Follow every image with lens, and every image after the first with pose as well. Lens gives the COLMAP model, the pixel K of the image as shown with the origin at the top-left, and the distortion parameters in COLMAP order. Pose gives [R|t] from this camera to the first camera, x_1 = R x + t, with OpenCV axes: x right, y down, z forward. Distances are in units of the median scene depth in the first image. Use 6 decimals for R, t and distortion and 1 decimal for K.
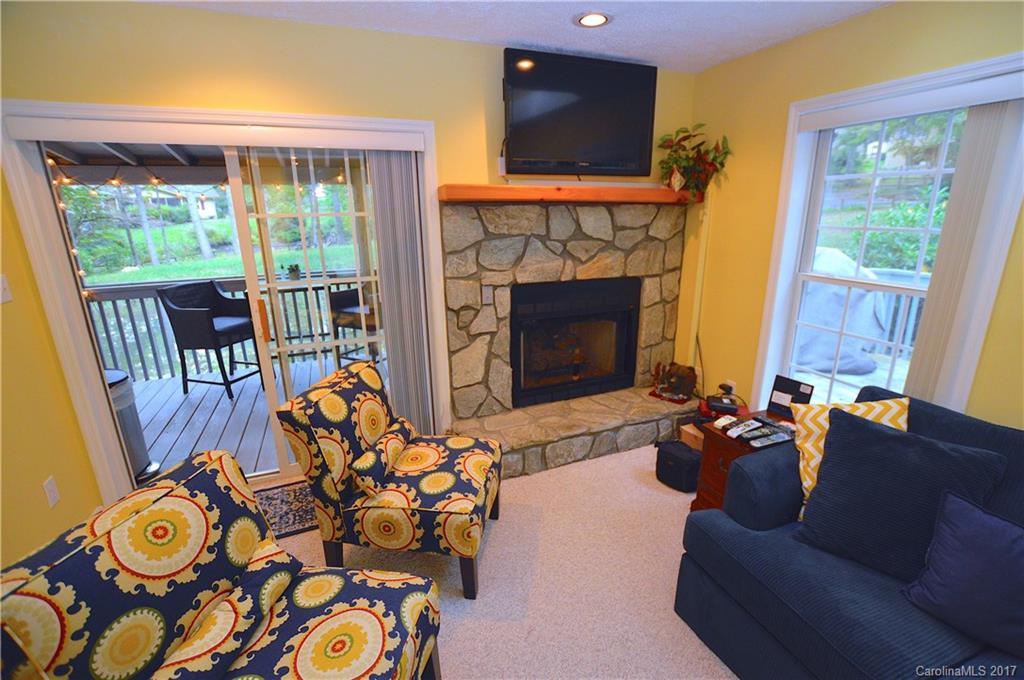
lens RADIAL K [[457.0, 0, 519.6], [0, 457.0, 343.9], [0, 0, 1]] dist [-0.033447, 0.006318]
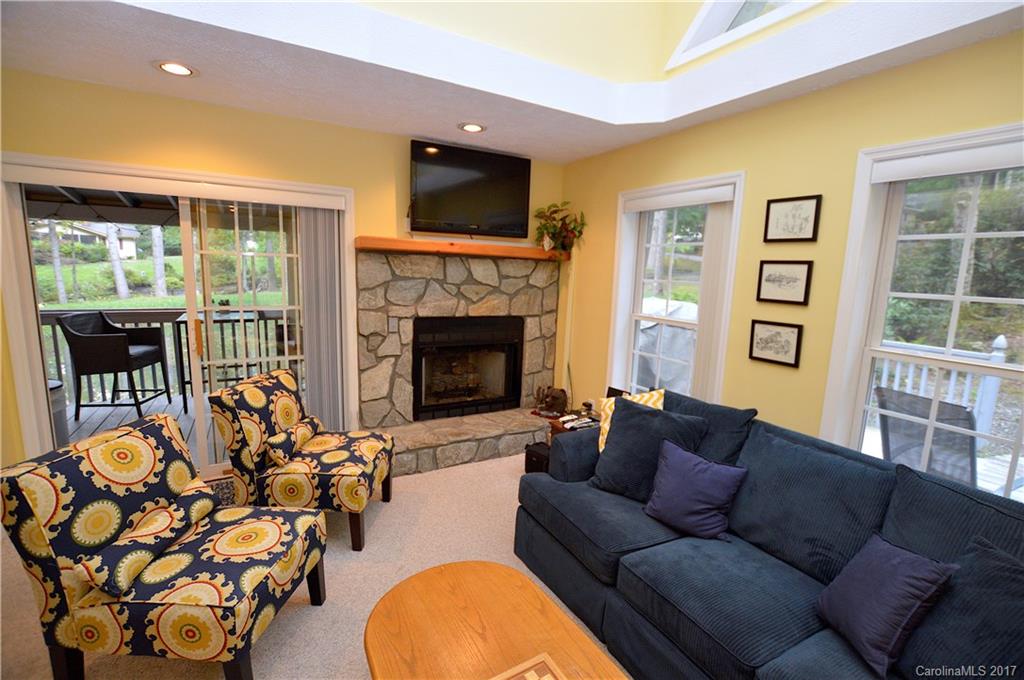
lens RADIAL K [[457.0, 0, 519.2], [0, 457.0, 342.1], [0, 0, 1]] dist [-0.033447, 0.006318]
pose [[0.990819, 0.025422, 0.132784, 0.107018], [-0.008753, 0.992164, -0.124637, 0.092251], [-0.134912, 0.122330, 0.983277, -0.257666]]
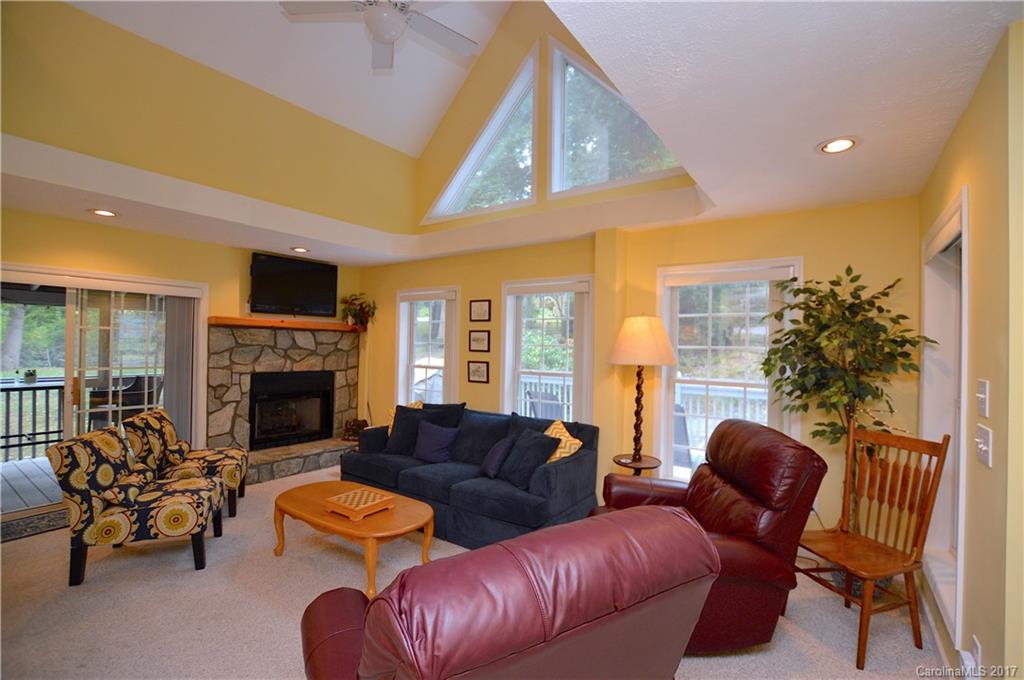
lens RADIAL K [[457.0, 0, 520.9], [0, 457.0, 337.6], [0, 0, 1]] dist [-0.033447, 0.006318]
pose [[0.842356, 0.032529, 0.537939, -0.086540], [0.126860, 0.958159, -0.256588, 0.322554], [-0.523777, 0.284382, 0.802985, -0.980031]]
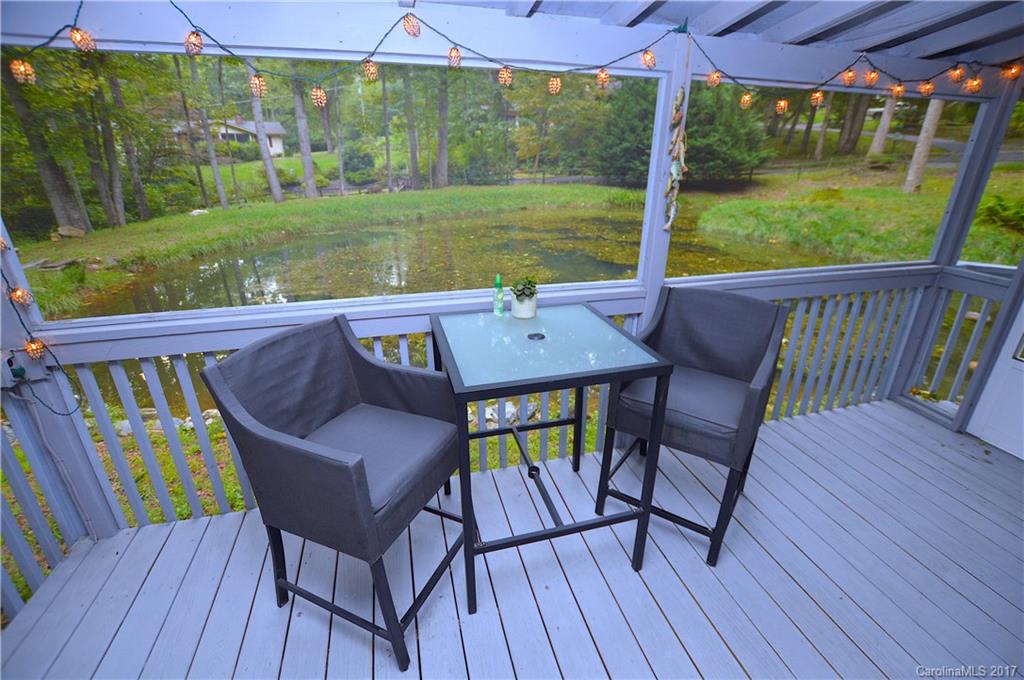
lens RADIAL K [[457.0, 0, 522.1], [0, 457.0, 341.2], [0, 0, 1]] dist [-0.033447, 0.006318]
pose [[0.992845, 0.063186, -0.101325, -0.748789], [-0.052223, 0.992842, 0.107413, -0.265018], [0.107387, -0.101353, 0.989038, 0.965773]]
